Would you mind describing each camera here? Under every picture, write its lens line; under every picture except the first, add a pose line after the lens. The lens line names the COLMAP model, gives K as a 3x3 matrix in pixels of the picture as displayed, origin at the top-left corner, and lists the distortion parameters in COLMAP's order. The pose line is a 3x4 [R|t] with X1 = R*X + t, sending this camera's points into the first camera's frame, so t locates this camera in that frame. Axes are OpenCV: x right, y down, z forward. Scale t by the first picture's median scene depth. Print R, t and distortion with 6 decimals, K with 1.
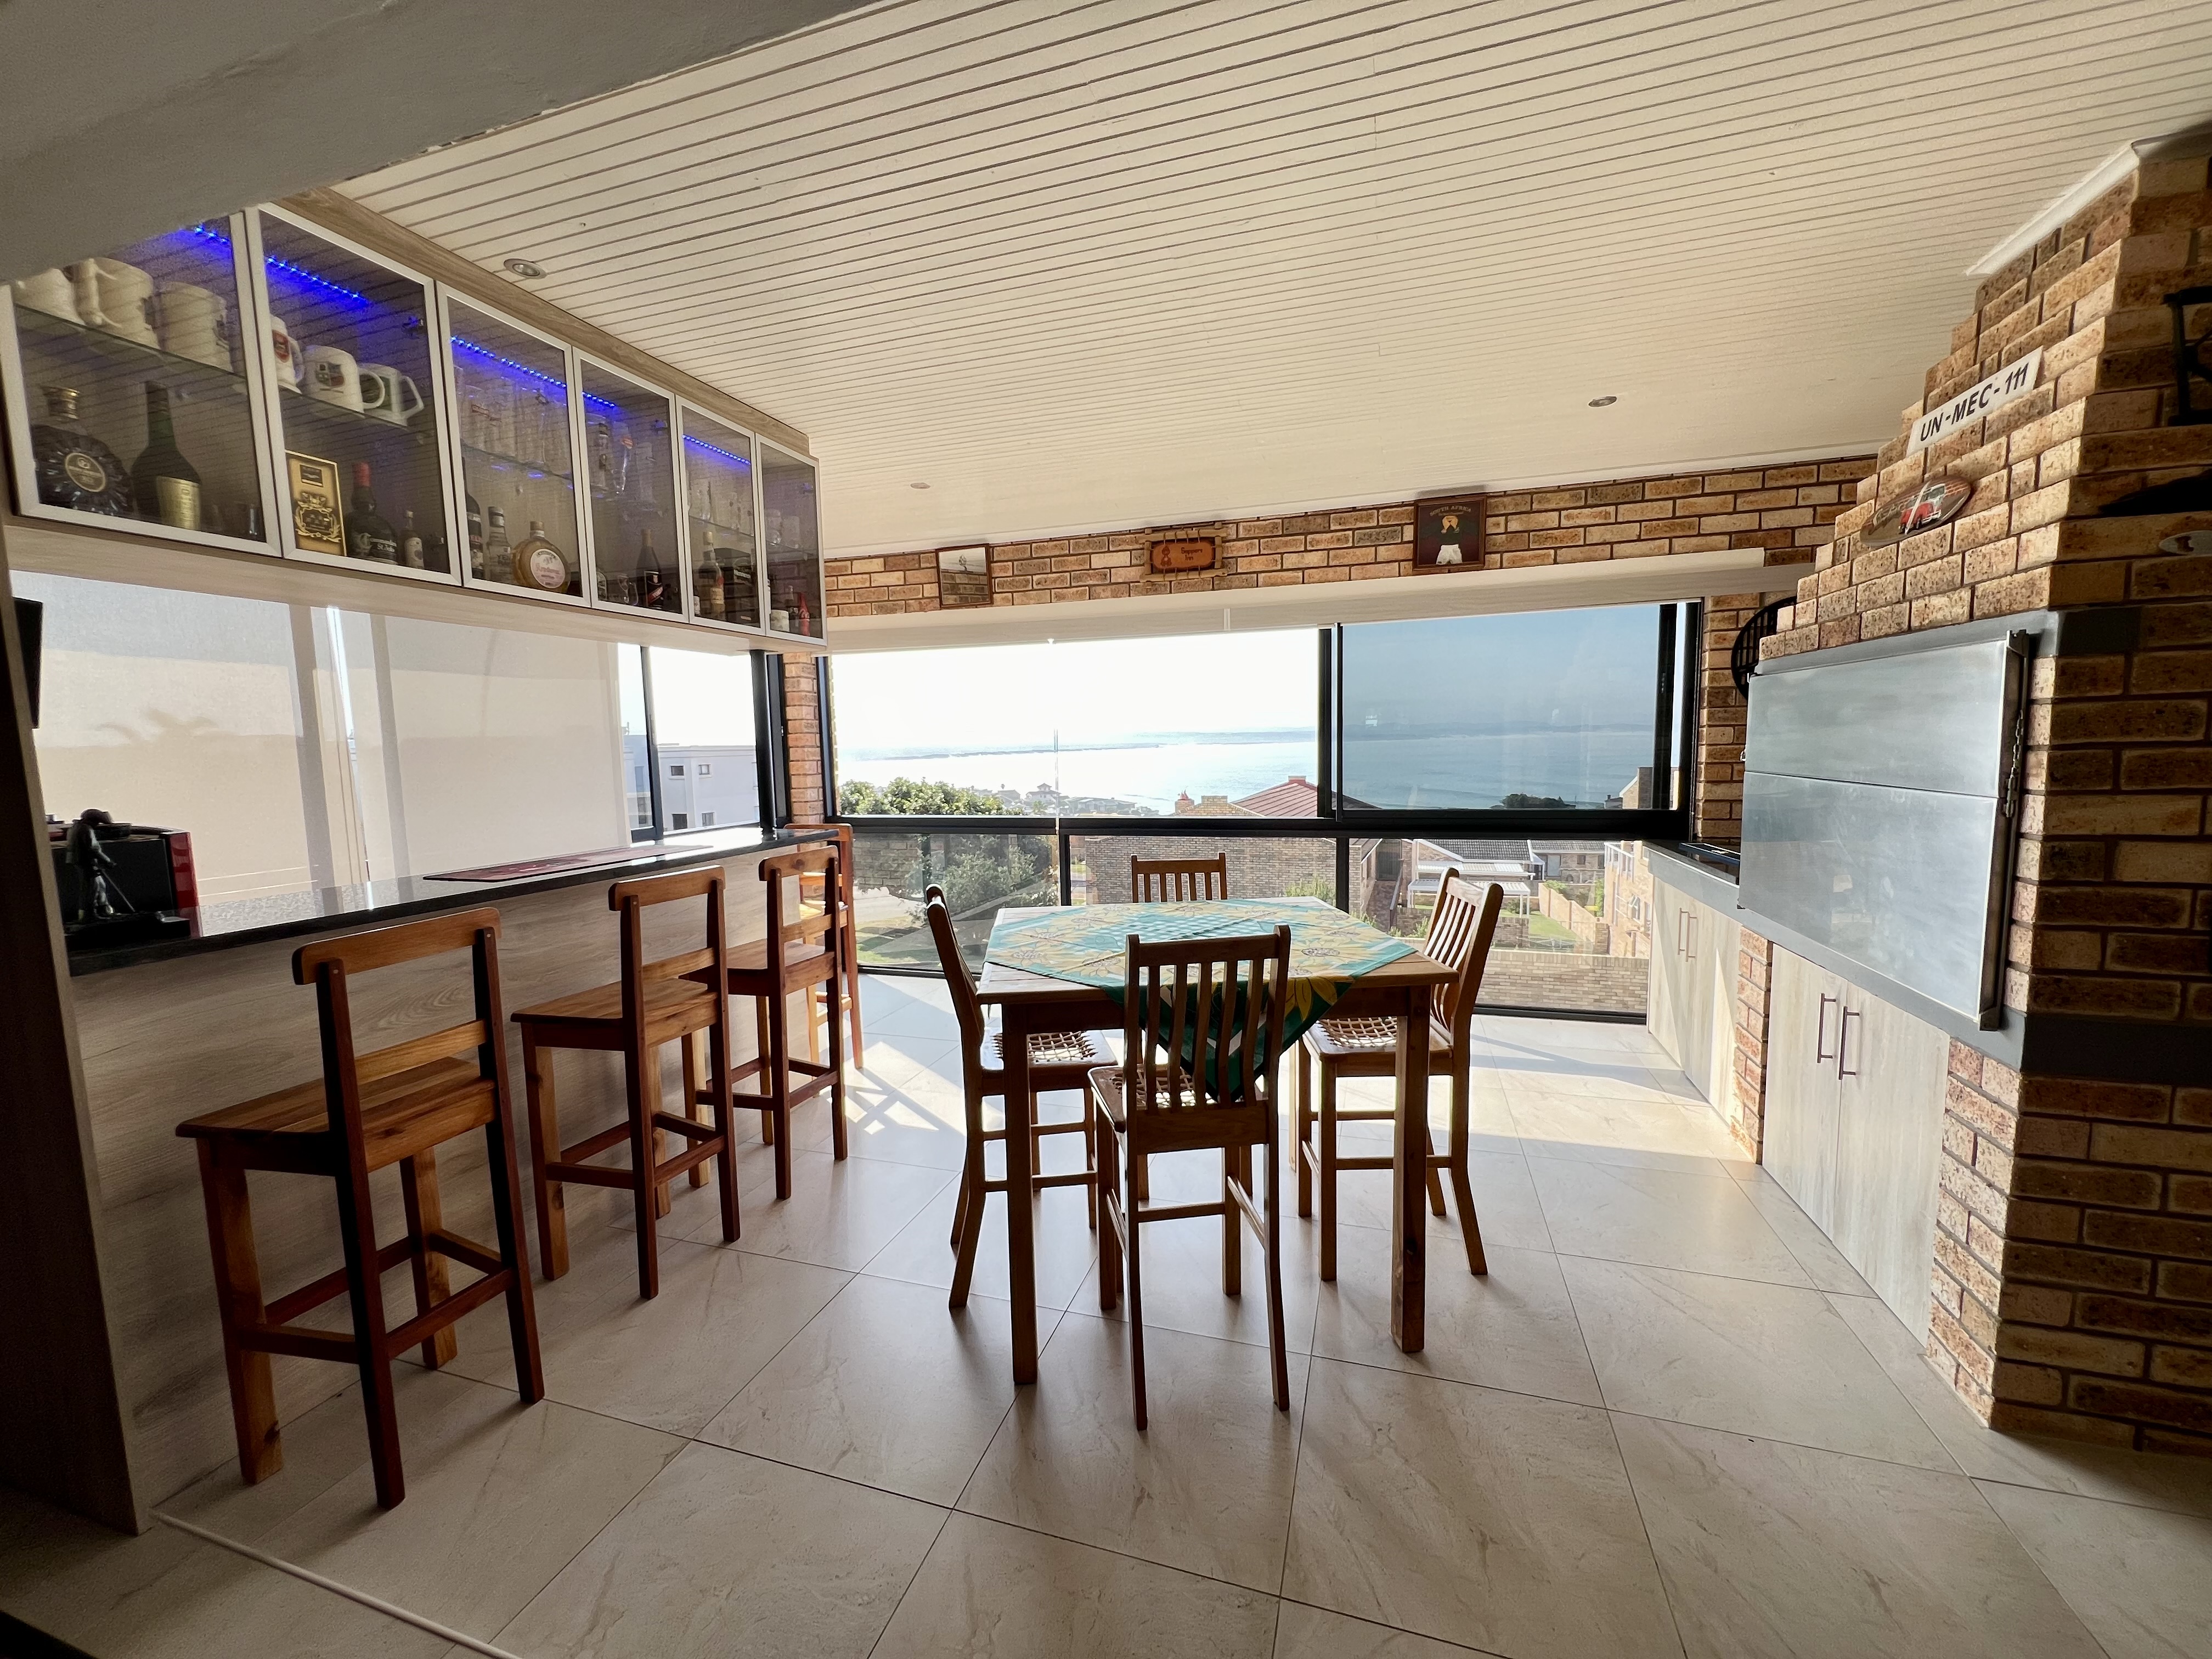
lens RADIAL K [[885.6, 0, 1106.0], [0, 885.6, 835.3], [0, 0, 1]] dist [-0.000965, 0.000183]
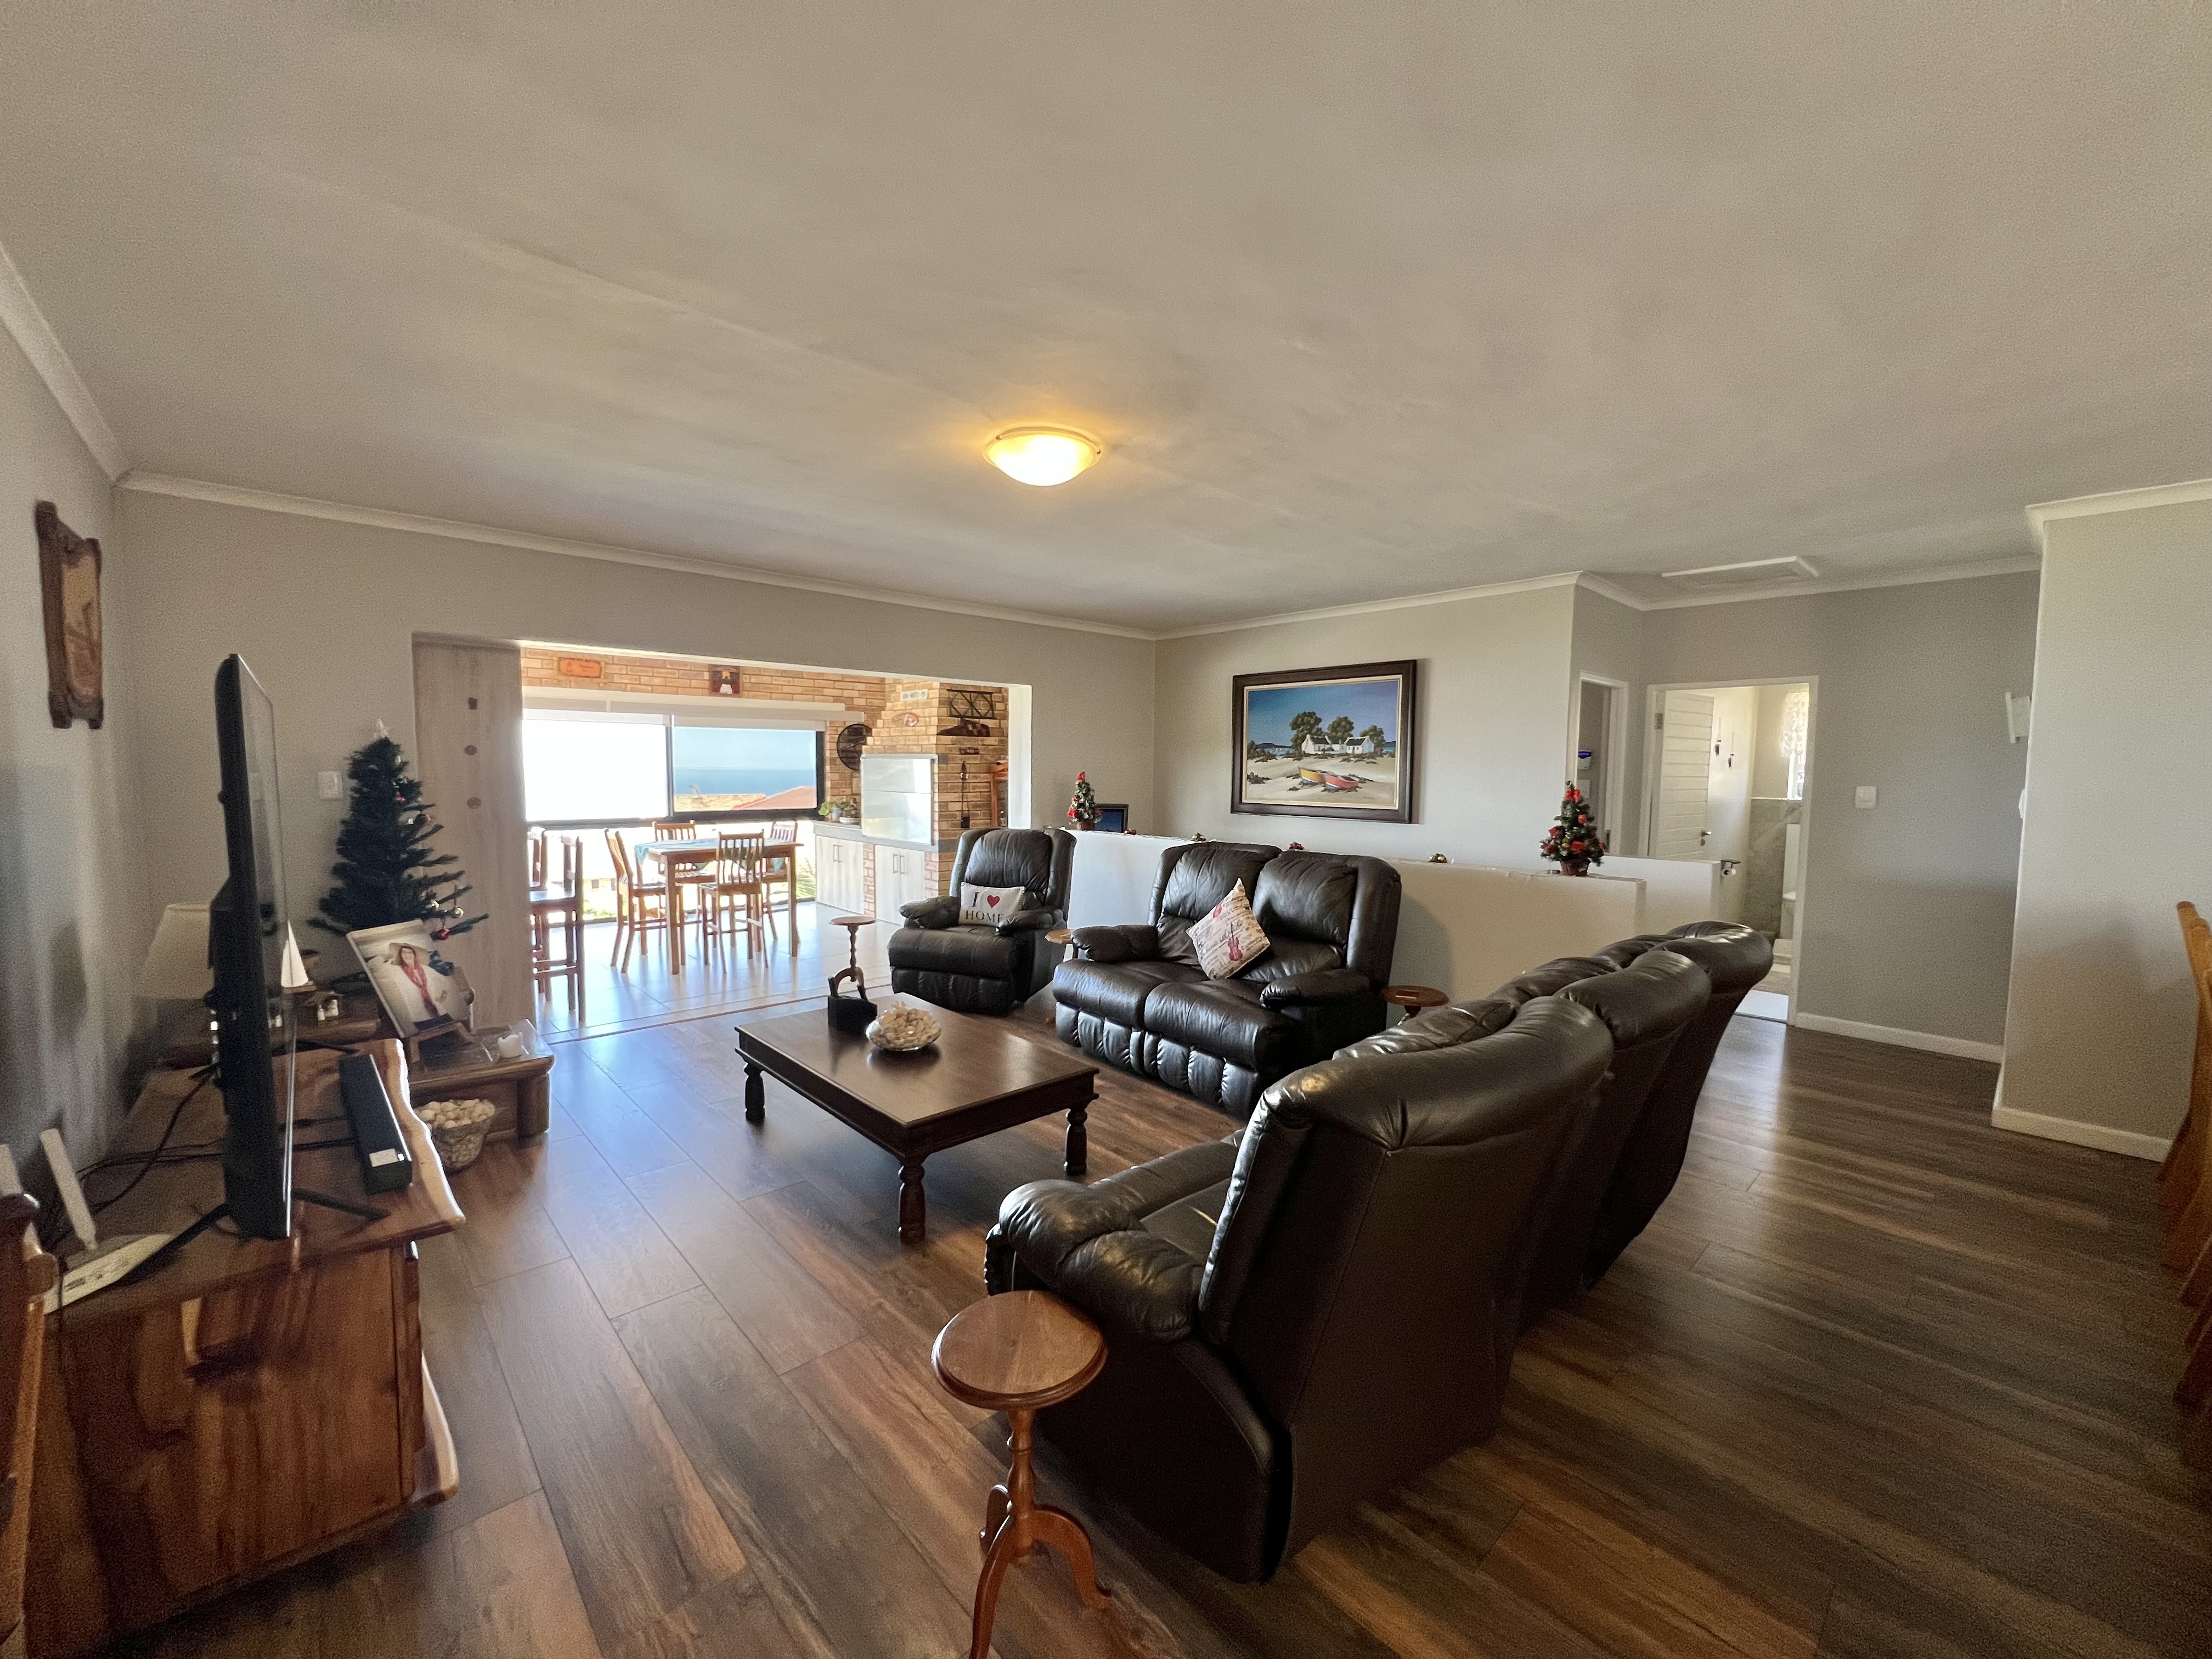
lens RADIAL K [[885.6, 0, 1106.0], [0, 885.6, 835.3], [0, 0, 1]] dist [-0.000965, 0.000183]
pose [[0.498247, -0.039672, 0.866127, -1.139105], [0.068711, 0.997618, 0.006169, 0.092965], [-0.864308, 0.056439, 0.499786, -0.934128]]
